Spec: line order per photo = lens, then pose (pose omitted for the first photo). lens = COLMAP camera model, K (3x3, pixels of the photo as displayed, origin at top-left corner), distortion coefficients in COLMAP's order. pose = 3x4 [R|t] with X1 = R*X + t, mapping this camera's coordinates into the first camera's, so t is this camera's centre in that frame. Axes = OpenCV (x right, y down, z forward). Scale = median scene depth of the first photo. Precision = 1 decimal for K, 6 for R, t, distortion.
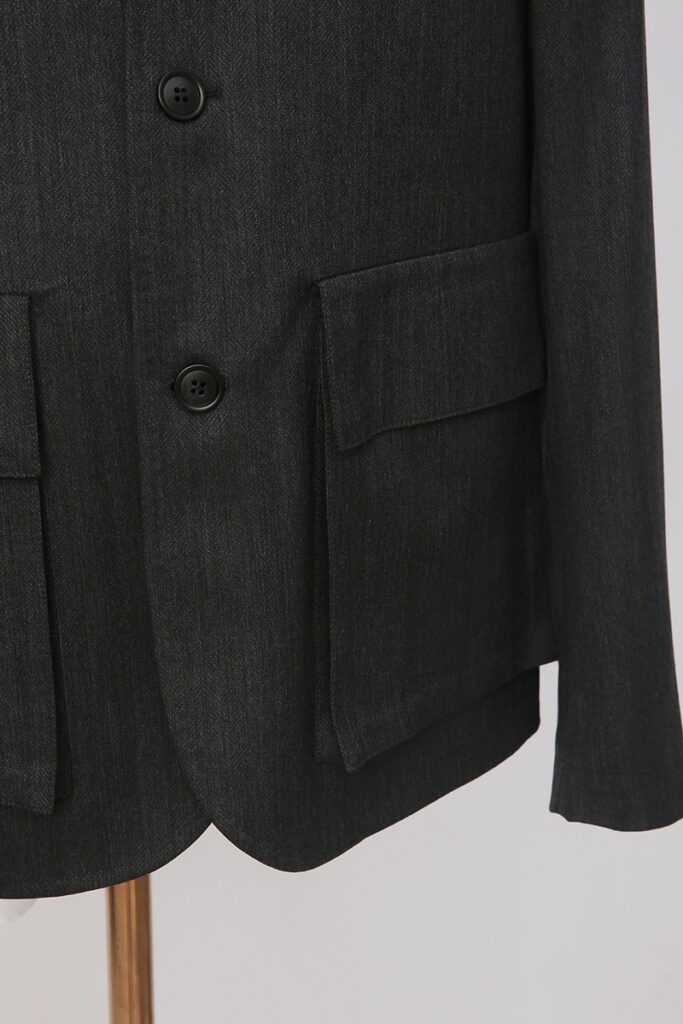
lens RADIAL K [[1965.5, 0, 341.5], [0, 1965.5, 512.0], [0, 0, 1]] dist [0.069741, 0.086959]
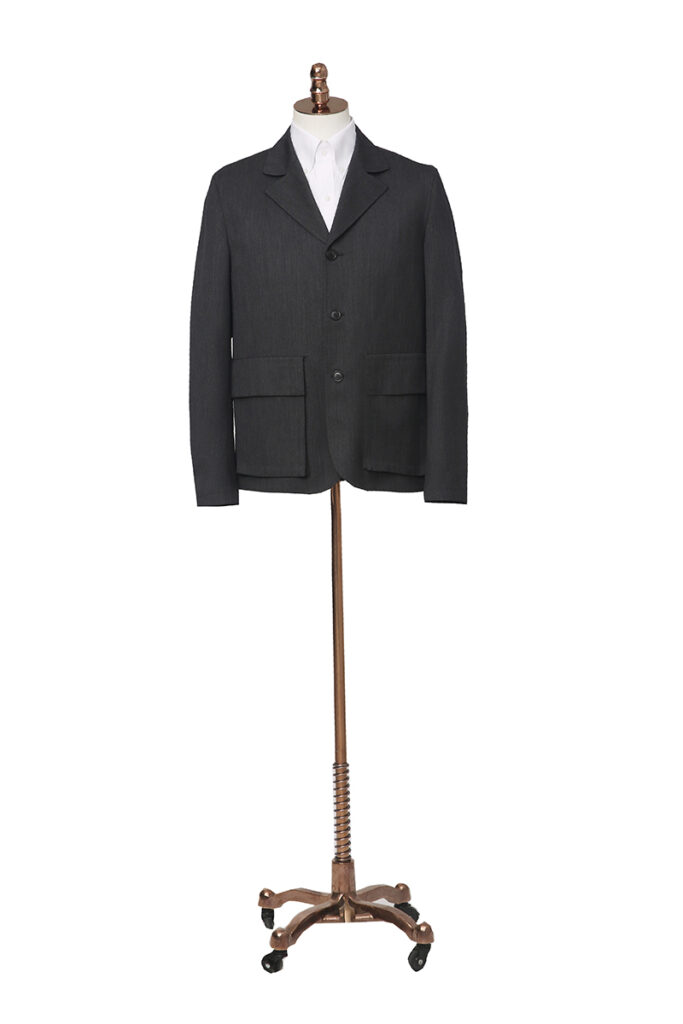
lens RADIAL K [[1965.5, 0, 341.5], [0, 1965.5, 512.0], [0, 0, 1]] dist [0.069741, 0.086959]
pose [[0.972833, -0.002262, -0.231496, 1.006582], [-0.051275, 0.973012, -0.224984, 1.289444], [0.225757, 0.230742, 0.946463, -3.307851]]
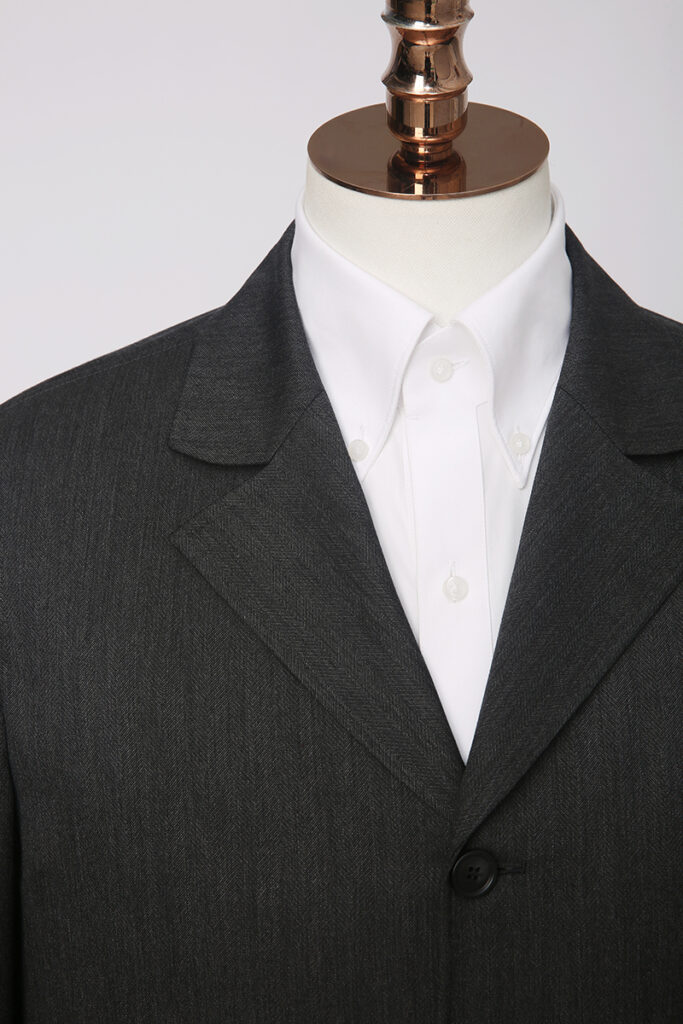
lens RADIAL K [[1795.4, 0, 341.5], [0, 1795.4, 512.0], [0, 0, 1]] dist [0.091669, 0.107330]
pose [[0.972753, 0.035664, -0.229084, 0.047370], [-0.073485, 0.984580, -0.158755, -0.373446], [0.219890, 0.171264, 0.960374, 0.025744]]
